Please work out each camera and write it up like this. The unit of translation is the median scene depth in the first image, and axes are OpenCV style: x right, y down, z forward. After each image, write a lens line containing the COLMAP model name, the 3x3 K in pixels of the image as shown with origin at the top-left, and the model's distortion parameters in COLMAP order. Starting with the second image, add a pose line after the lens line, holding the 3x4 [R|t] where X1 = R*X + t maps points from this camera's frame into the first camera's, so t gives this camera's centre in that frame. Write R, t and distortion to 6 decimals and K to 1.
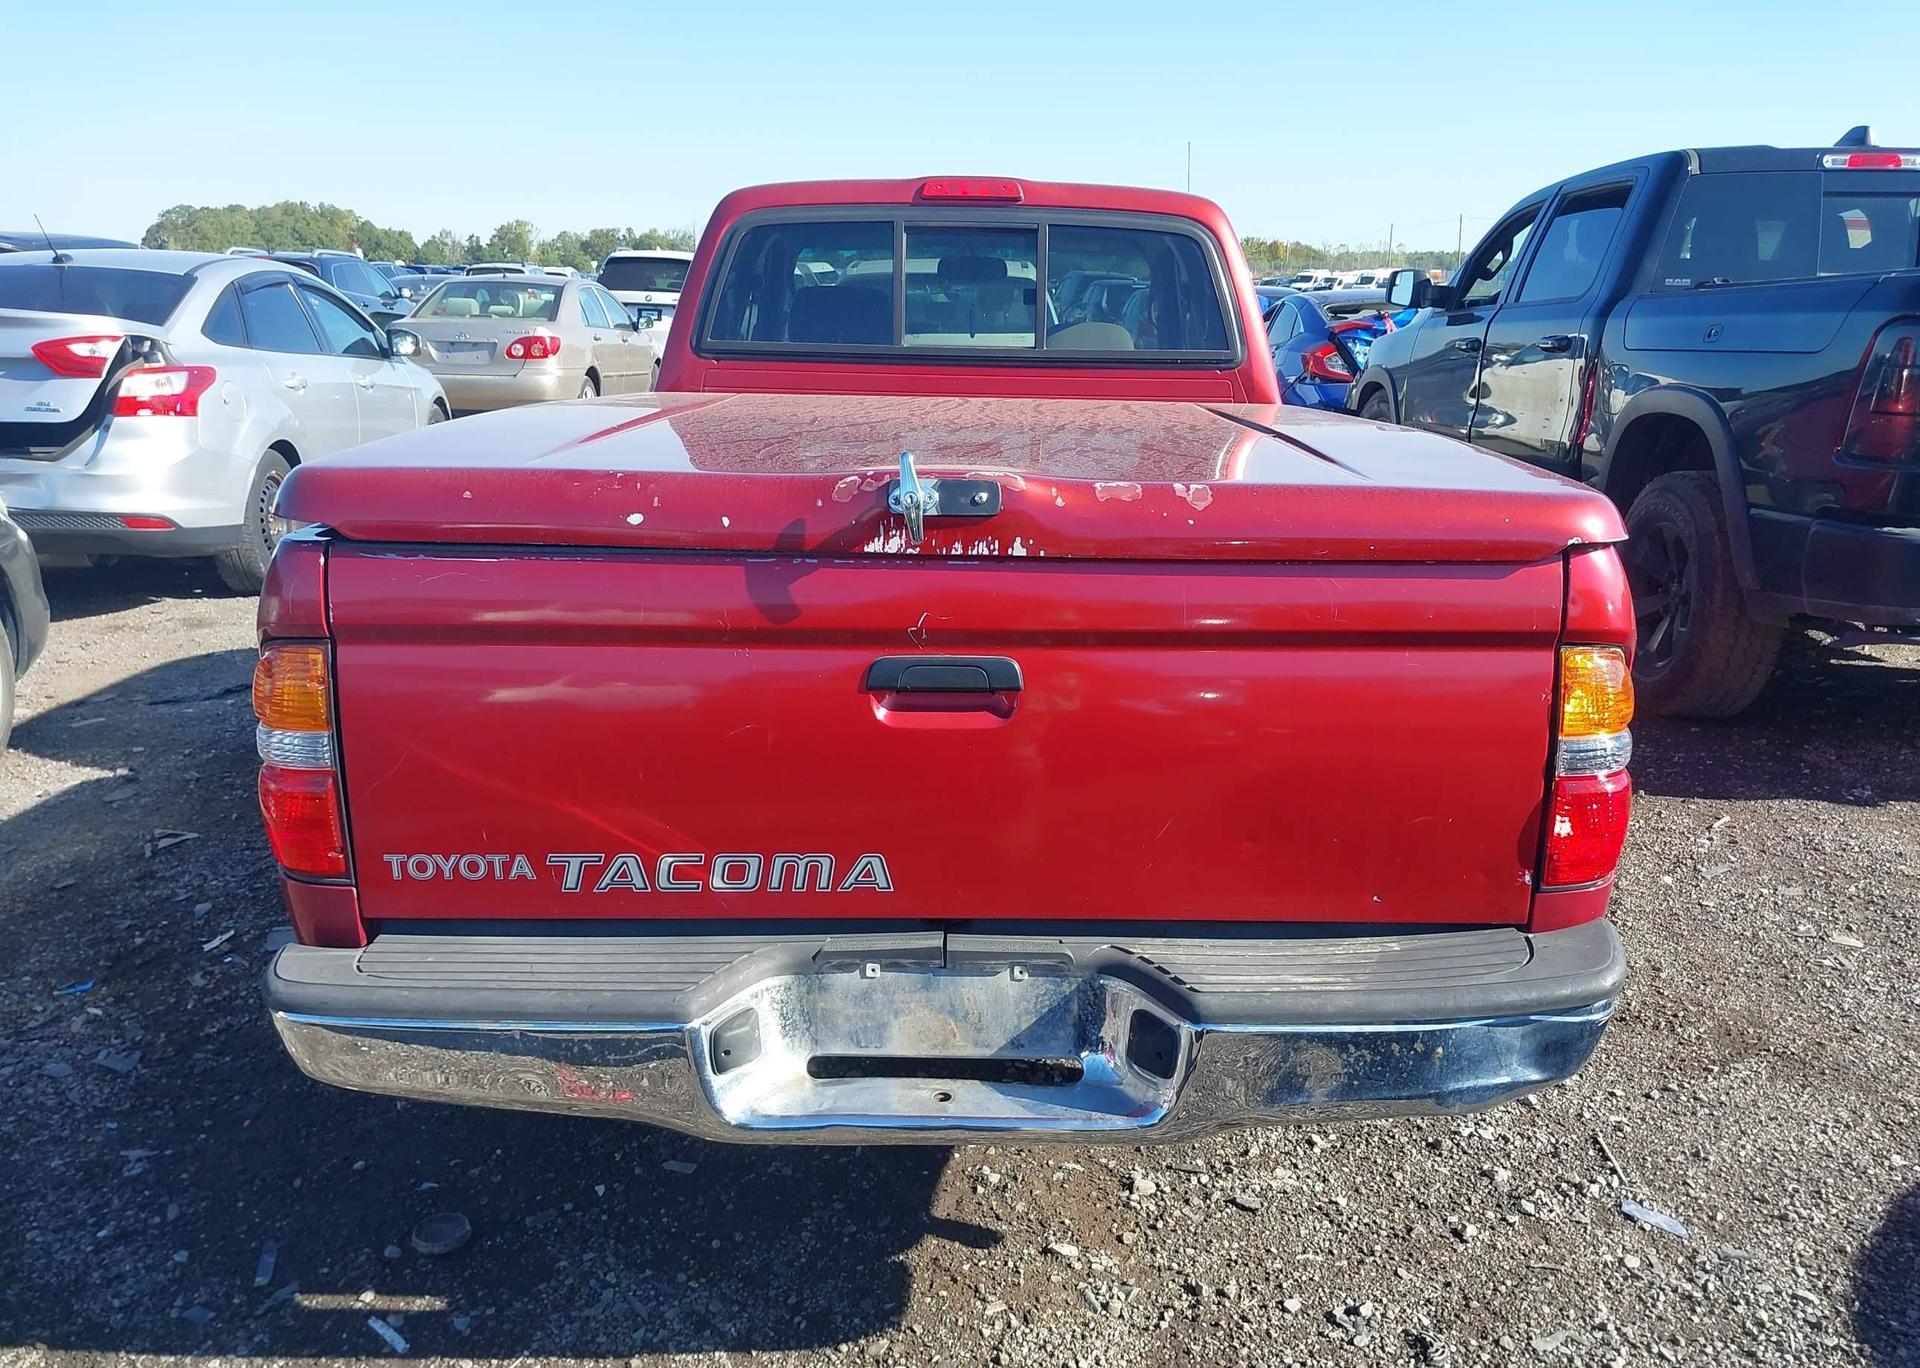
lens RADIAL K [[1506.5, 0, 980.0], [0, 1506.5, 683.7], [0, 0, 1]] dist [0.033462, -0.052895]
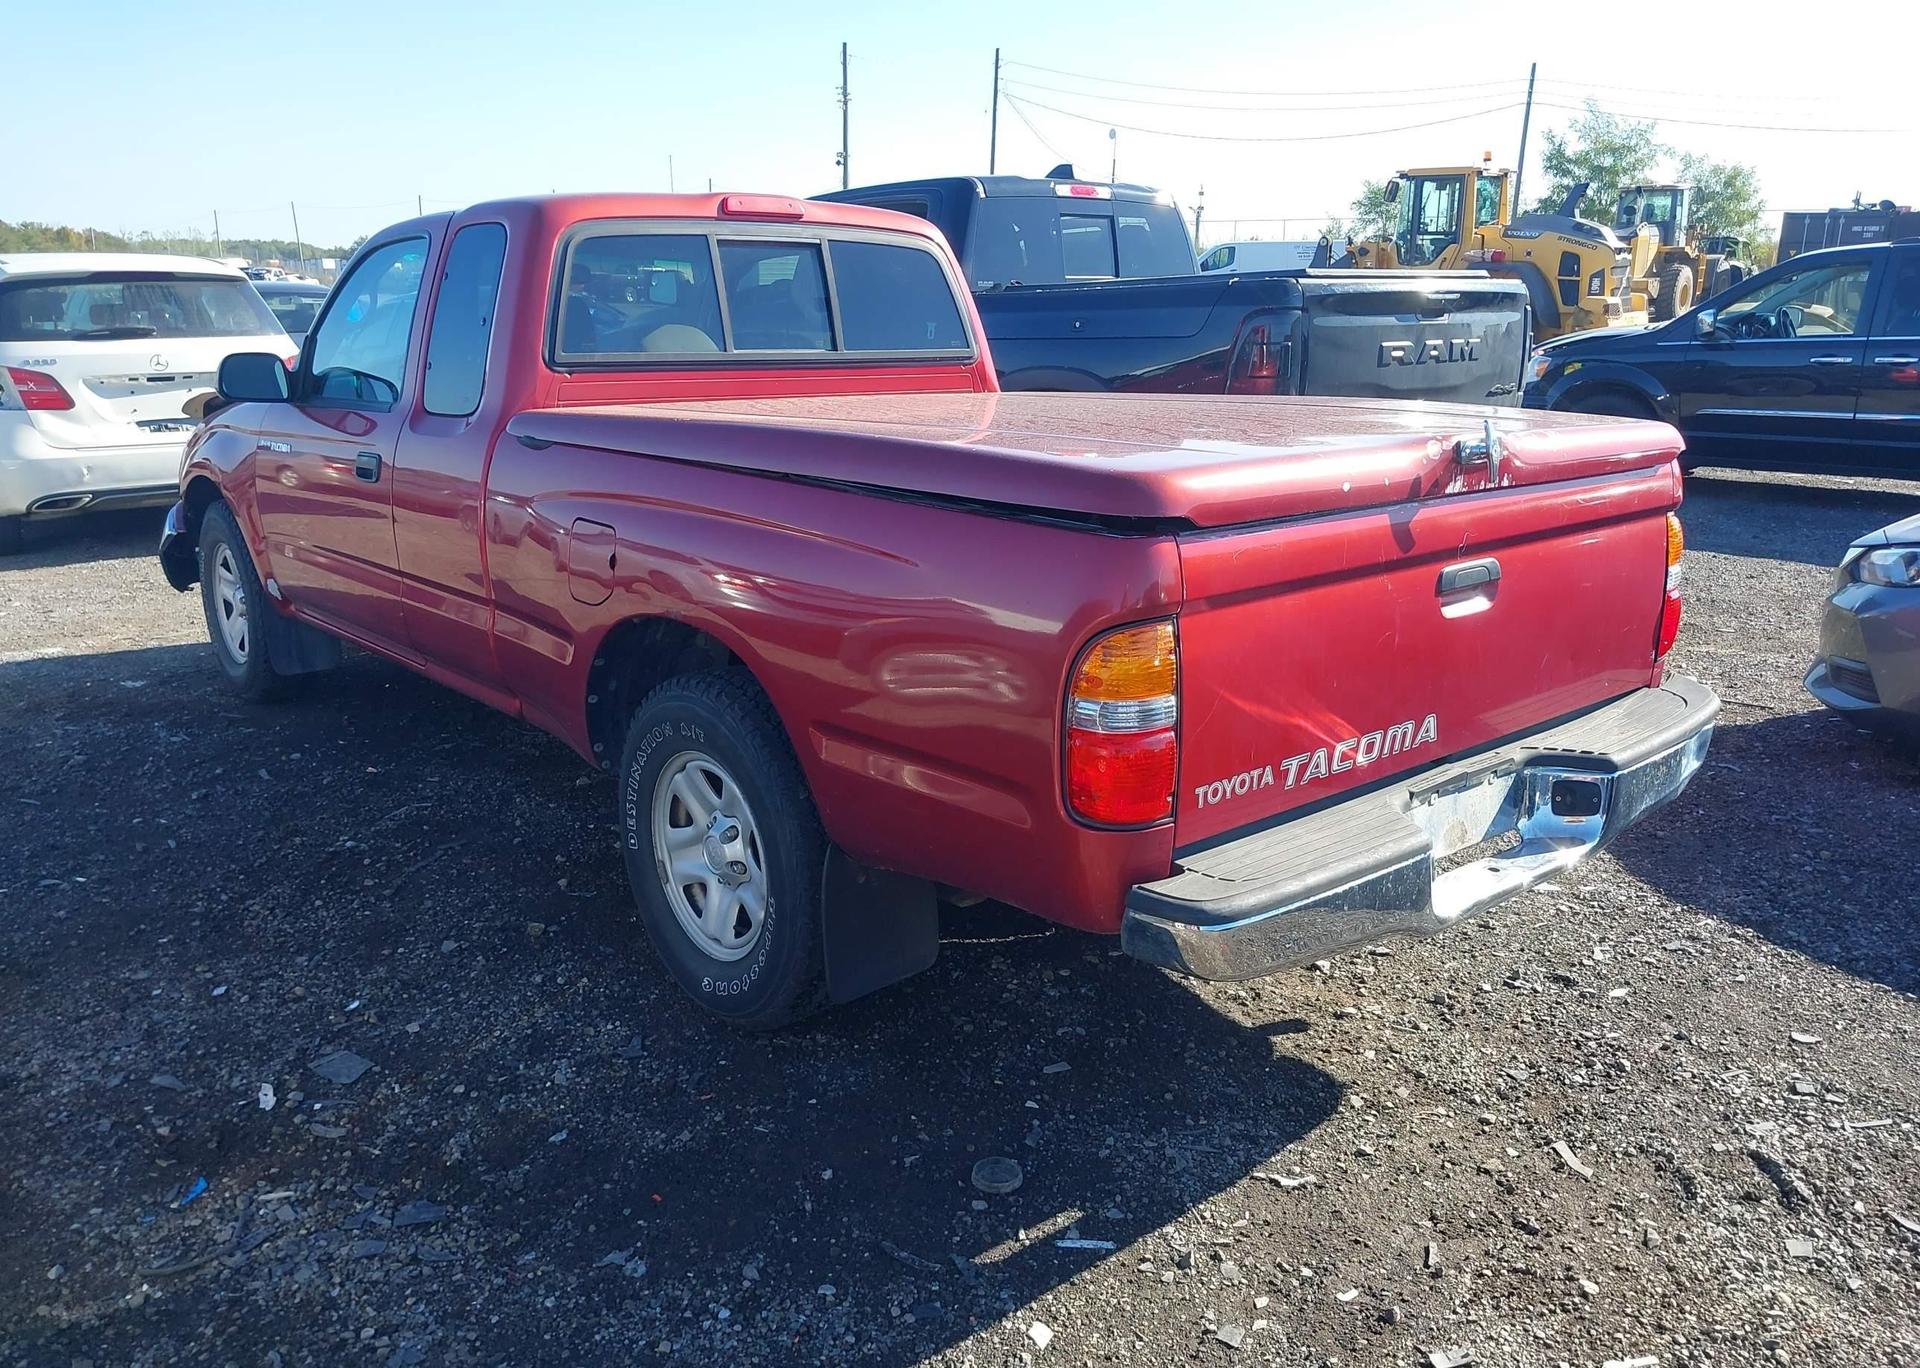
lens RADIAL K [[1506.5, 0, 947.7], [0, 1506.5, 679.8], [0, 0, 1]] dist [0.033462, -0.052895]
pose [[0.764784, -0.168568, 0.621844, -1.239107], [0.167358, 0.984012, 0.060916, -0.074817], [-0.622171, 0.057483, 0.780768, 0.187984]]
